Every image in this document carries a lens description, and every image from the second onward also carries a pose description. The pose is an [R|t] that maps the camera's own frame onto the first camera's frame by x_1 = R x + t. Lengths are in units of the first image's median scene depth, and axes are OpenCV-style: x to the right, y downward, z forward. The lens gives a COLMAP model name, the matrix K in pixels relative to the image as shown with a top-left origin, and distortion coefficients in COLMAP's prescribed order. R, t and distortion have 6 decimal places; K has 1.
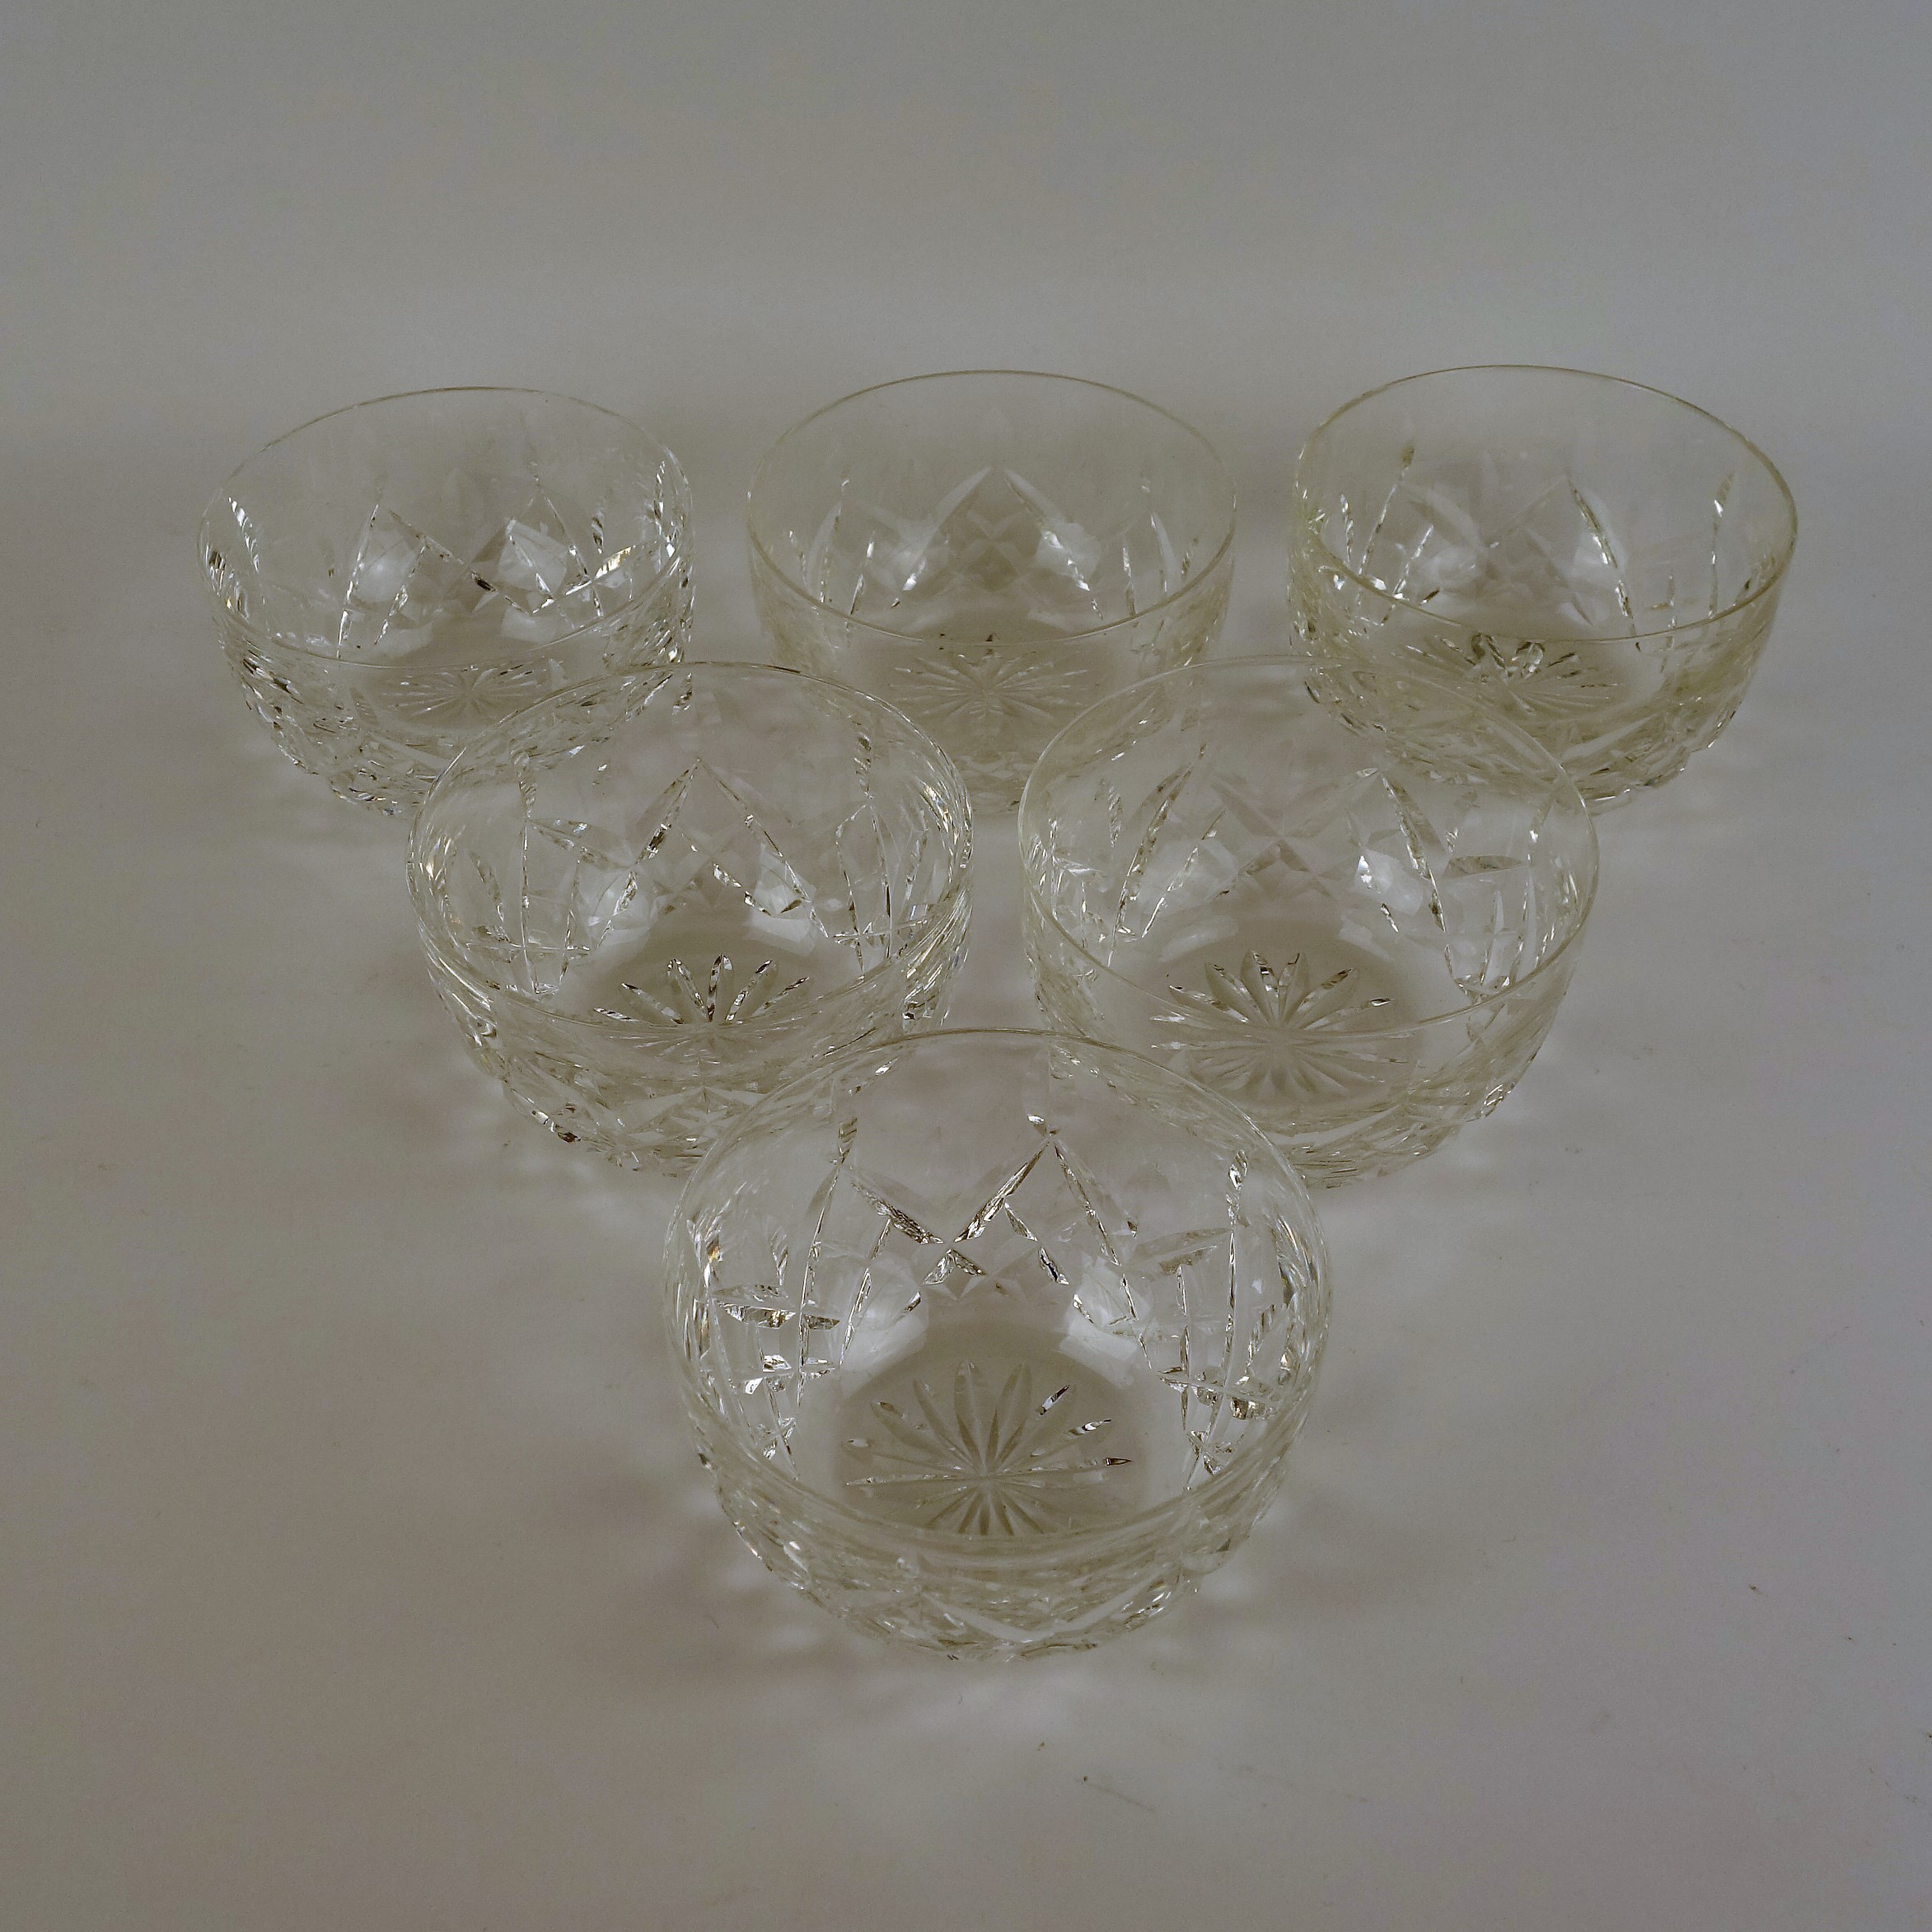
lens RADIAL K [[3637.0, 0, 969.1], [0, 3637.0, 962.3], [0, 0, 1]] dist [-0.241743, 0.000000]
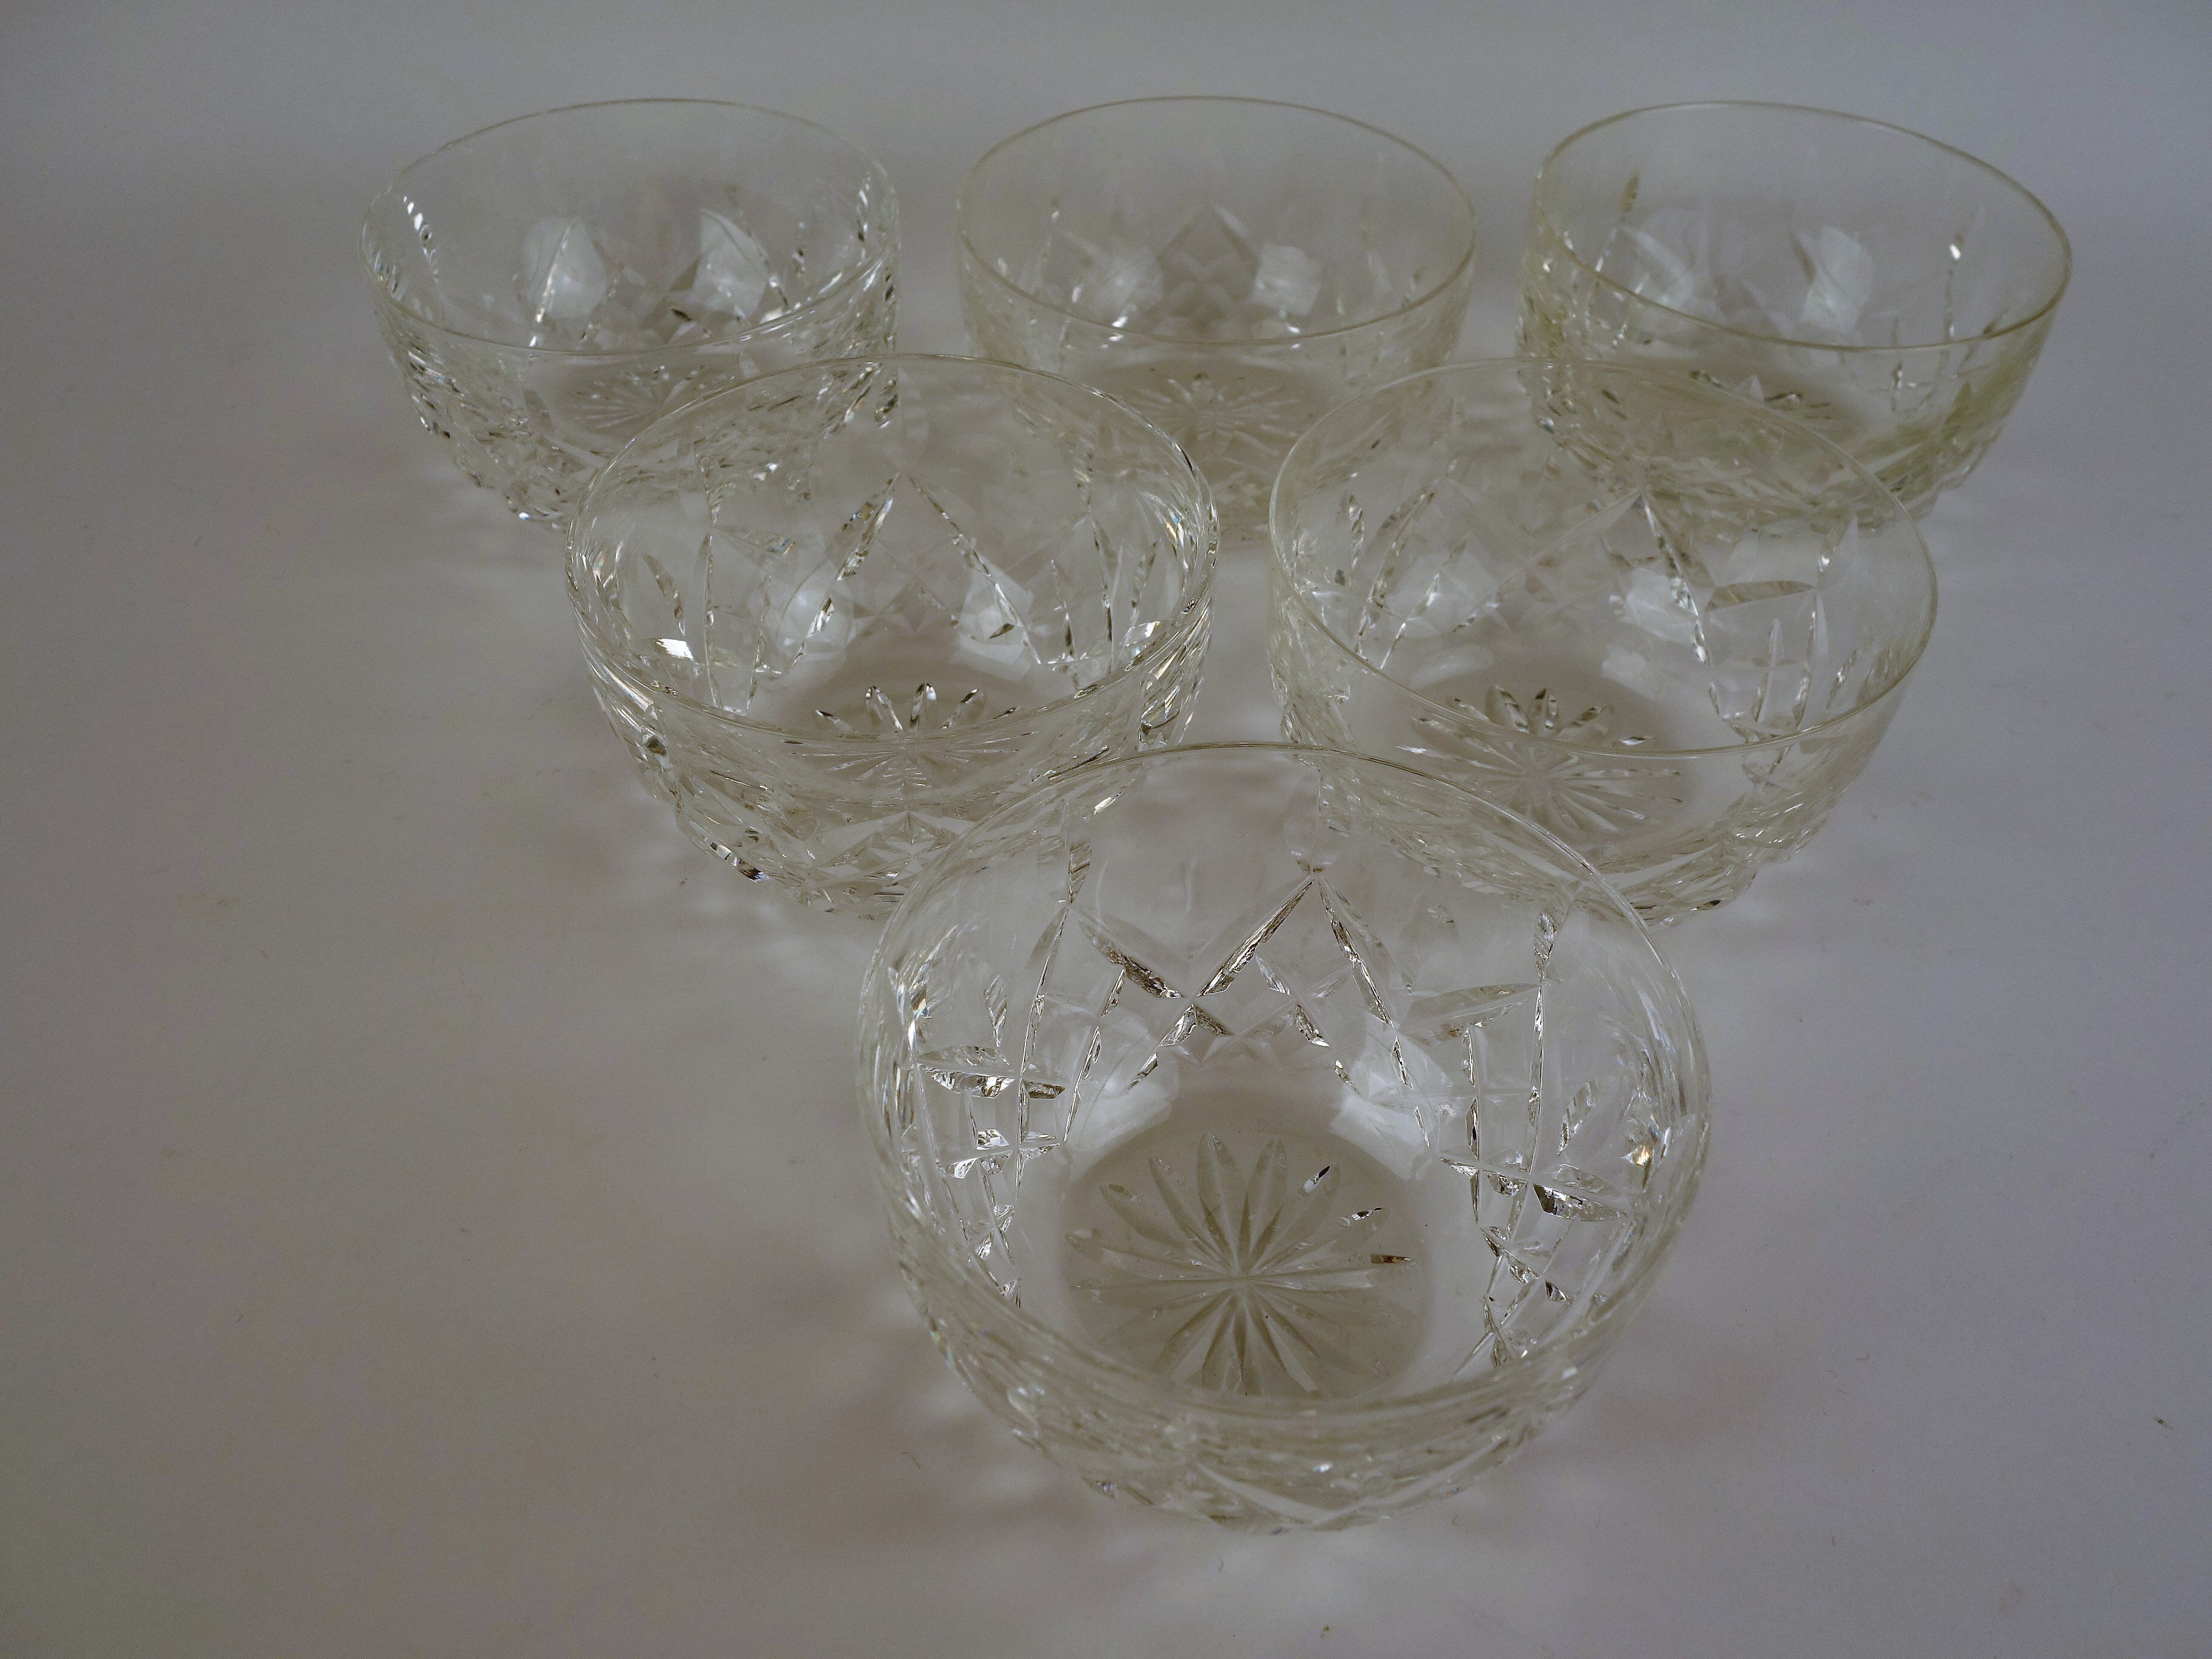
lens RADIAL K [[1823.7, 0, 1106.7], [0, 1823.7, 848.2], [0, 0, 1]] dist [-0.057313, -0.002480]
pose [[0.998400, 0.014313, 0.054706, -0.048534], [-0.014531, 0.999888, 0.003589, 0.039545], [-0.054649, -0.004378, 0.998496, 0.554627]]
